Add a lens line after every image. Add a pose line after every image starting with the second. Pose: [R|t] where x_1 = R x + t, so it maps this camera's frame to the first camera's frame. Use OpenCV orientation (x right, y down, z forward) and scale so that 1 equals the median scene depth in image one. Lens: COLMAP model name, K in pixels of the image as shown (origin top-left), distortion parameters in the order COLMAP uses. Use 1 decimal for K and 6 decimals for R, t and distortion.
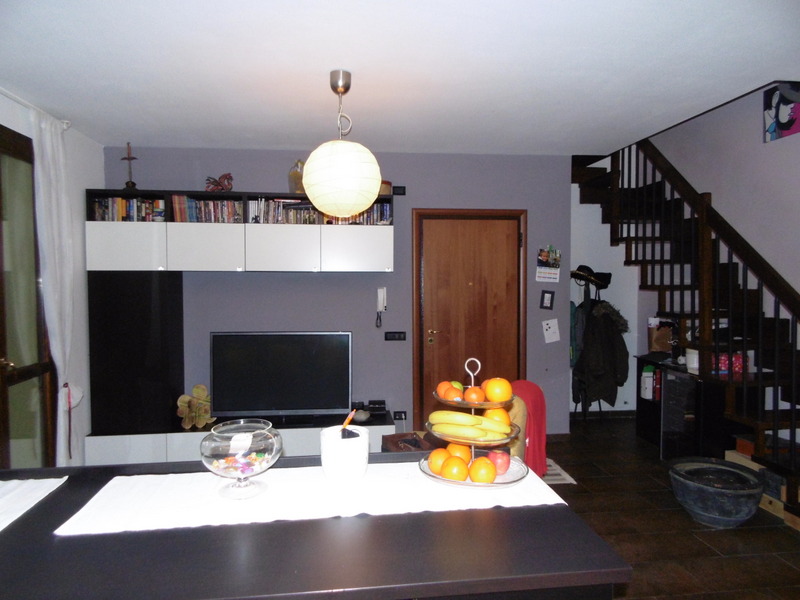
lens RADIAL K [[528.2, 0, 396.6], [0, 528.2, 299.3], [0, 0, 1]] dist [0.018296, -0.013174]
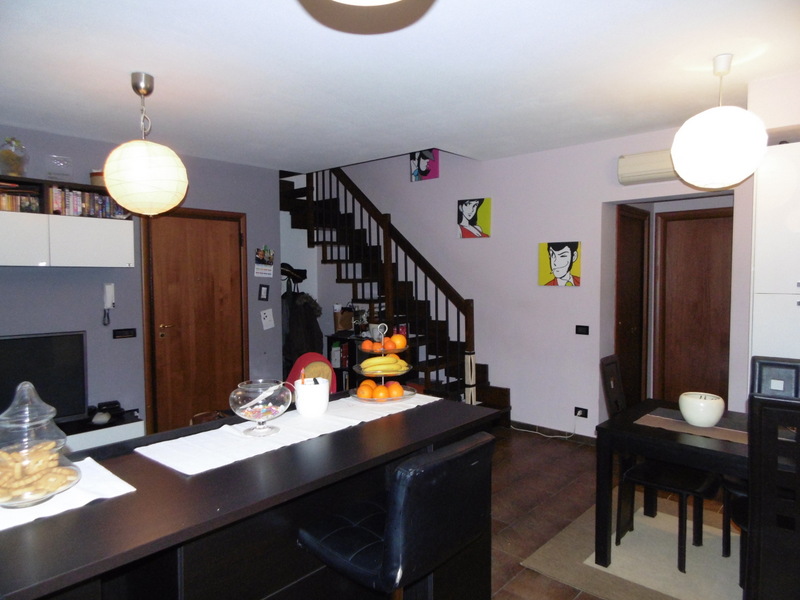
lens RADIAL K [[528.2, 0, 399.9], [0, 528.2, 296.9], [0, 0, 1]] dist [0.018296, -0.013174]
pose [[0.750990, -0.029264, 0.659665, -0.263508], [0.028067, 0.999529, 0.012388, 0.004774], [-0.659717, 0.009212, 0.751458, -0.067902]]
